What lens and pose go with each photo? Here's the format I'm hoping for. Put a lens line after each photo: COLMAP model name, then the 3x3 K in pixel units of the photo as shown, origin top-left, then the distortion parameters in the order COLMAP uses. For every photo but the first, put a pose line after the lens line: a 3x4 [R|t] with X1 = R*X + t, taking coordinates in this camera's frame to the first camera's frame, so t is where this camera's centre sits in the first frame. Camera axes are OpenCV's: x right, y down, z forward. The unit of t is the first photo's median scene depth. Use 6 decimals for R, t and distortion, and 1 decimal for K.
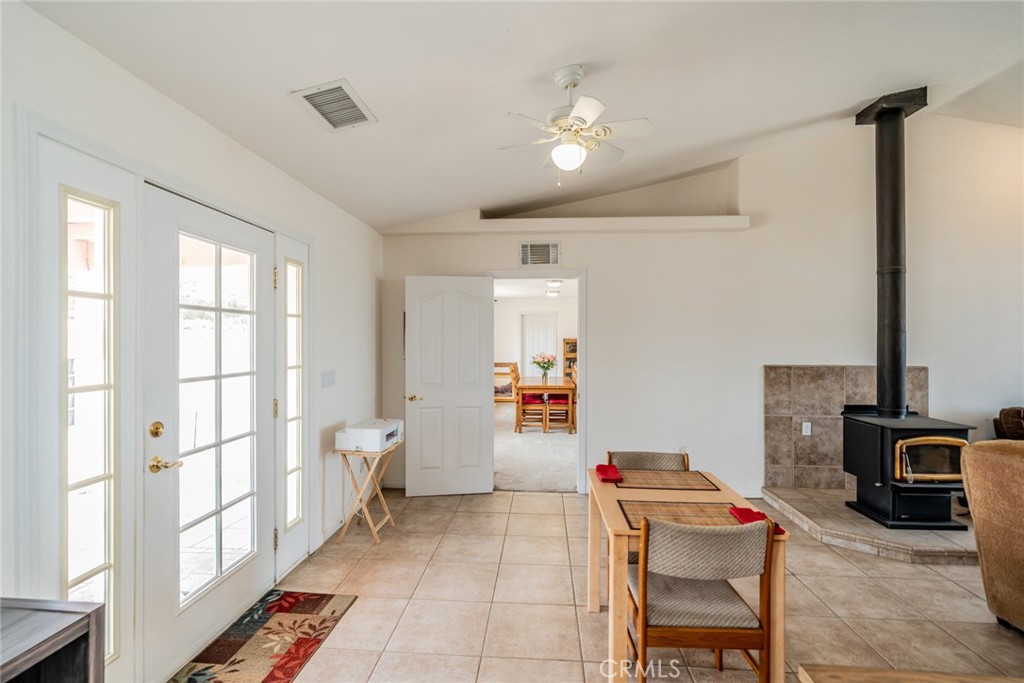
lens RADIAL K [[476.4, 0, 512.5], [0, 476.4, 345.8], [0, 0, 1]] dist [-0.000133, 0.000002]
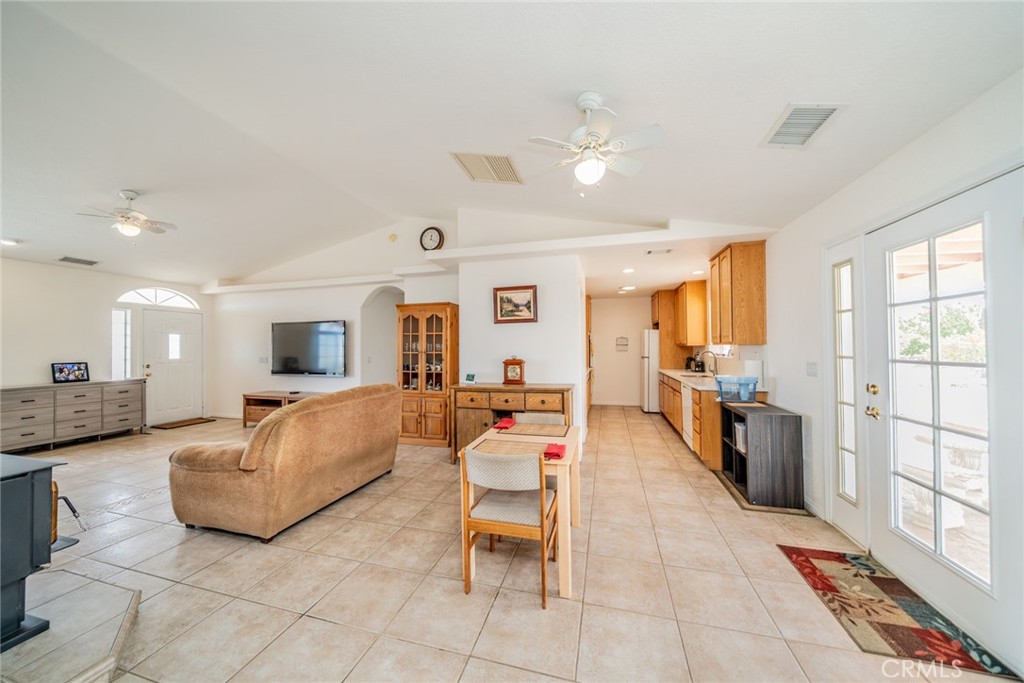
lens RADIAL K [[353.3, 0, 508.7], [0, 353.3, 341.9], [0, 0, 1]] dist [-0.007310, -0.000083]
pose [[-0.978280, 0.006233, 0.207196, 0.145020], [0.004611, 0.999955, -0.008309, 0.020620], [-0.207238, -0.007173, -0.978264, 1.960066]]
